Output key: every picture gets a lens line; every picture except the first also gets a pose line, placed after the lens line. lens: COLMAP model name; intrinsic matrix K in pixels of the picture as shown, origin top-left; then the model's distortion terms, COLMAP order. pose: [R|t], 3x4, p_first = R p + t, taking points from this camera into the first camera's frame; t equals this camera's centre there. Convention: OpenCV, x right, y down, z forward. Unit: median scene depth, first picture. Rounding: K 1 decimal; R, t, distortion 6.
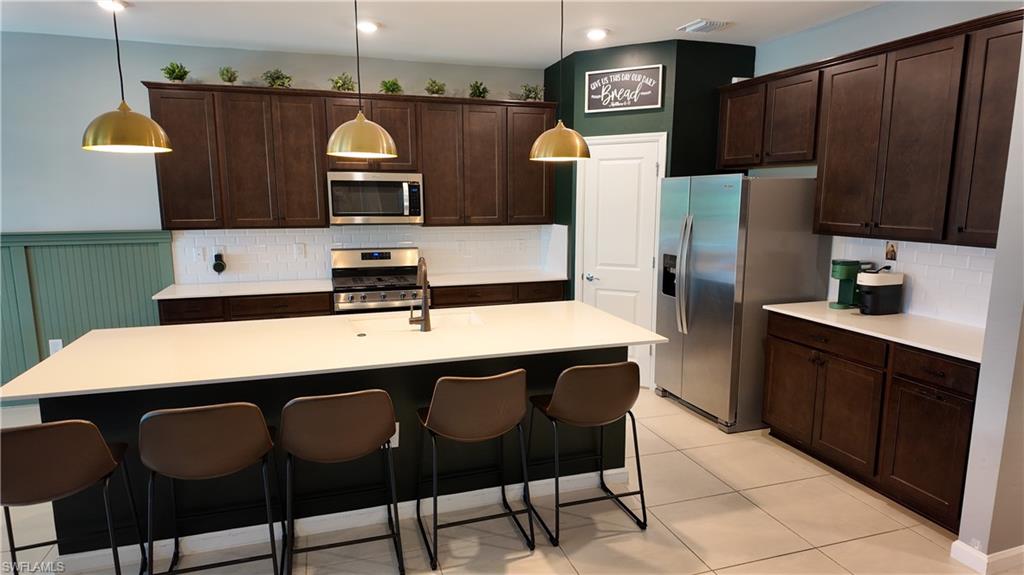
lens RADIAL K [[577.8, 0, 512.0], [0, 577.8, 287.5], [0, 0, 1]] dist [0.001230, 0.000134]
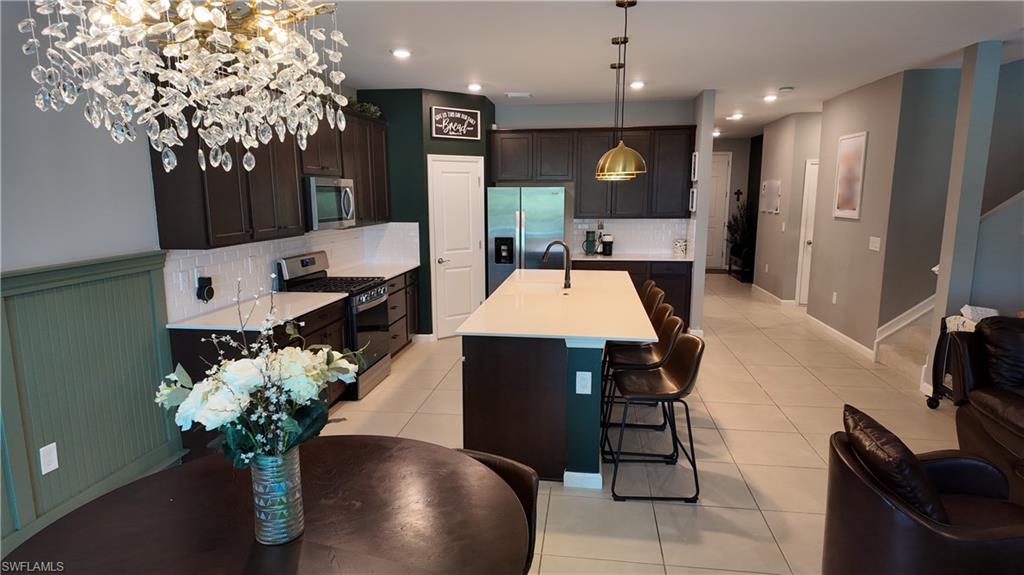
lens RADIAL K [[577.8, 0, 512.0], [0, 577.8, 287.5], [0, 0, 1]] dist [0.001230, 0.000134]
pose [[0.429096, -0.143667, 0.891760, -1.057675], [0.142558, 0.985668, 0.090200, -0.056315], [-0.891938, 0.088423, 0.443427, 0.289229]]
